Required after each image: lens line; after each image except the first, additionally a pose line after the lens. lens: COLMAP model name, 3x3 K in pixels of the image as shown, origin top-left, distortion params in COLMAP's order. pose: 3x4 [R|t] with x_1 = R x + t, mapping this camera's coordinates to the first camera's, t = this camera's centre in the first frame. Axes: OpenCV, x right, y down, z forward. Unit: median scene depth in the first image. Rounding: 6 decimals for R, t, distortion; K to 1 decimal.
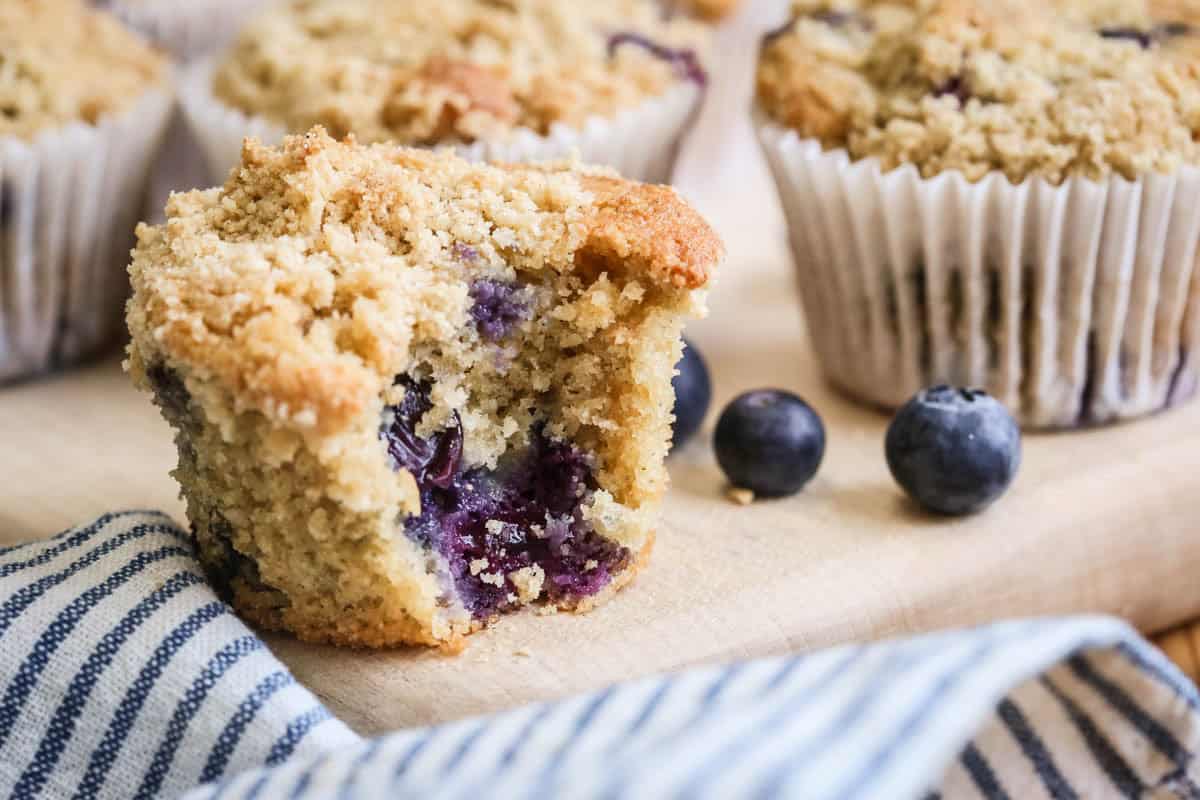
lens RADIAL K [[4650.6, 0, 600.0], [0, 4650.6, 400.0], [0, 0, 1]] dist [-0.185383, -3.436442]
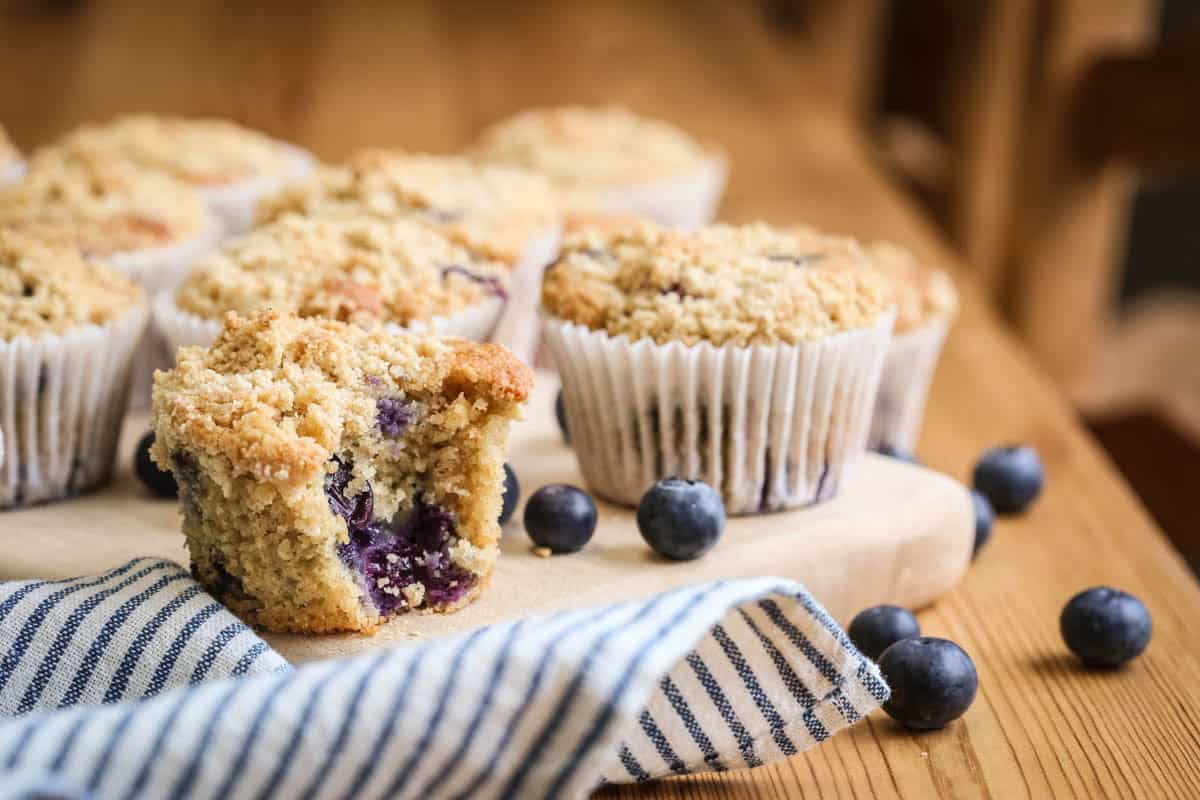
lens RADIAL K [[4435.0, 0, 600.0], [0, 4435.0, 400.0], [0, 0, 1]] dist [-0.117104, -2.040536]
pose [[0.996093, -0.008426, 0.087912, -0.083101], [0.017929, 0.994003, -0.107876, 0.135453], [-0.086476, 0.109031, 0.990270, -0.477836]]
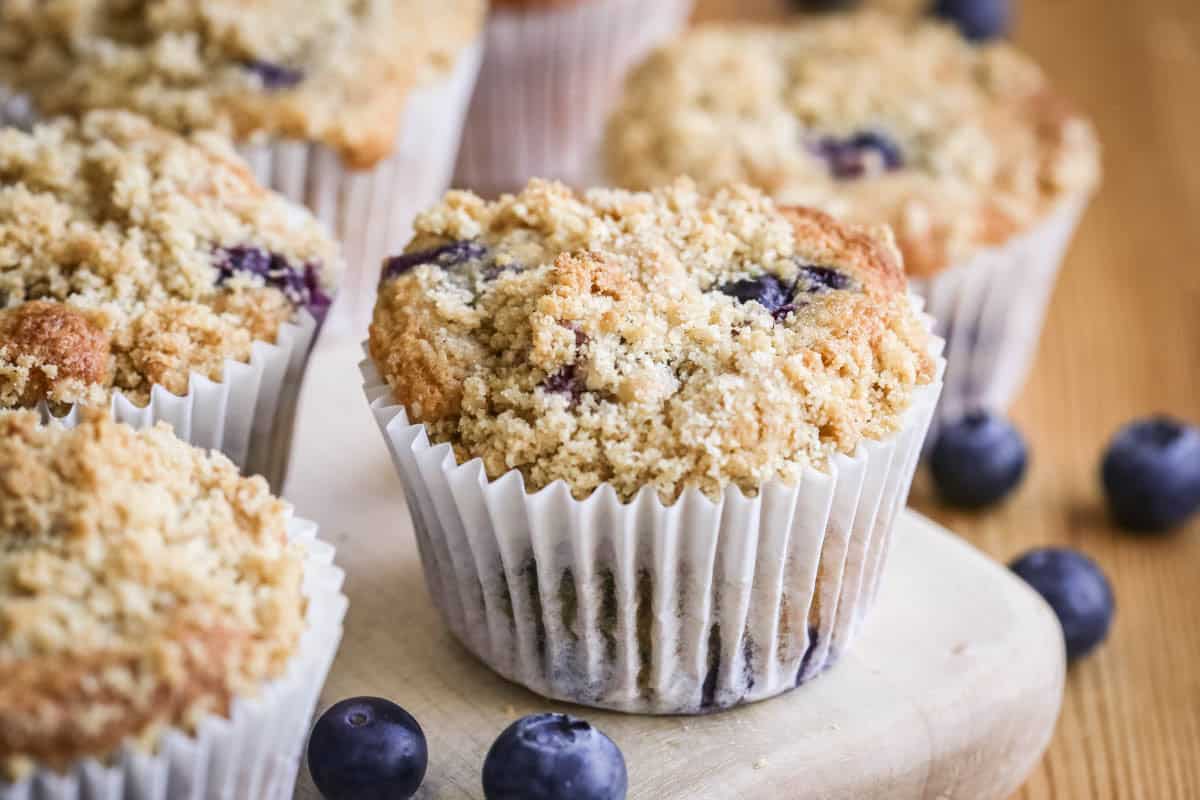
lens RADIAL K [[4650.6, 0, 600.0], [0, 4650.6, 400.0], [0, 0, 1]] dist [-0.185383, -3.436442]
pose [[0.999972, 0.007371, -0.001414, 0.089702], [-0.006974, 0.982168, 0.187876, -0.255640], [0.002773, -0.187860, 0.982192, 0.081570]]
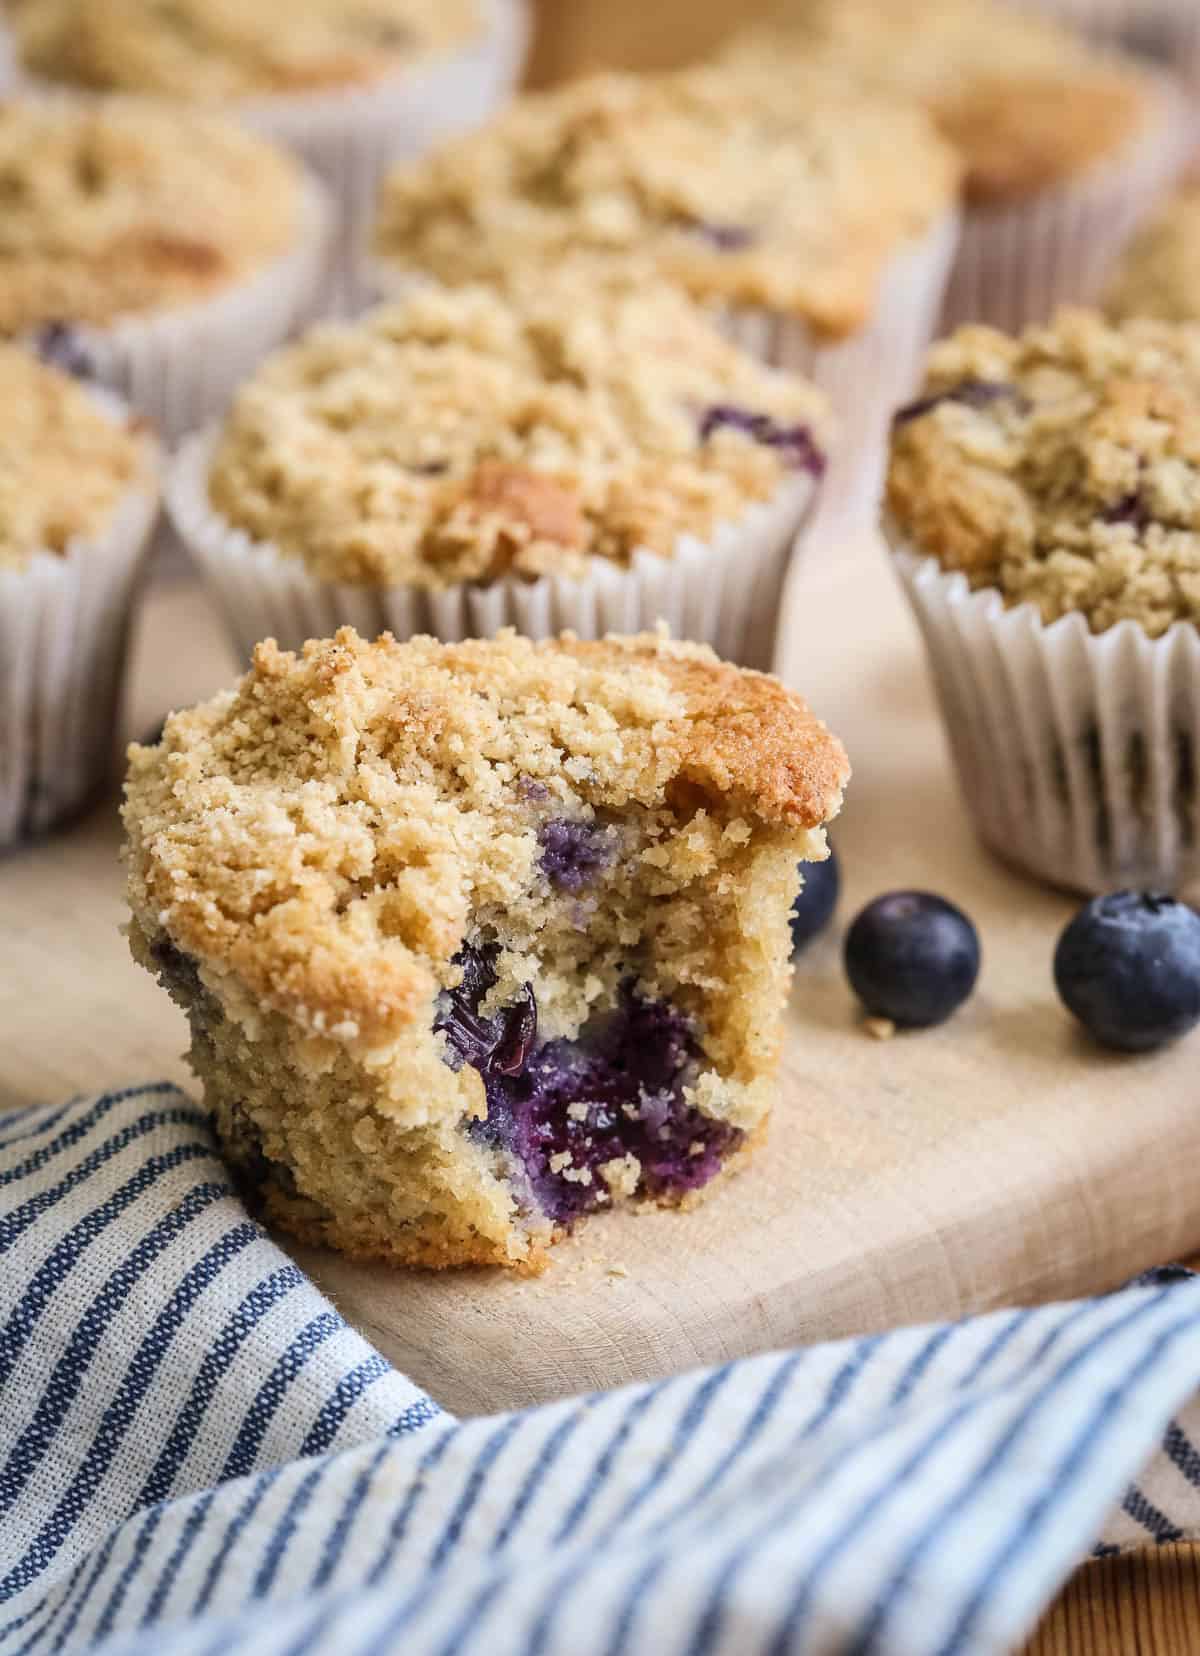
lens RADIAL K [[6754.3, 0, 600.0], [0, 6754.3, 828.0], [0, 0, 1]] dist [-0.188032, -2.135730]
pose [[0.999332, -0.029013, -0.022211, 0.009251], [0.031380, 0.992880, 0.114912, -0.159719], [0.018718, -0.115532, 0.993127, -0.182859]]
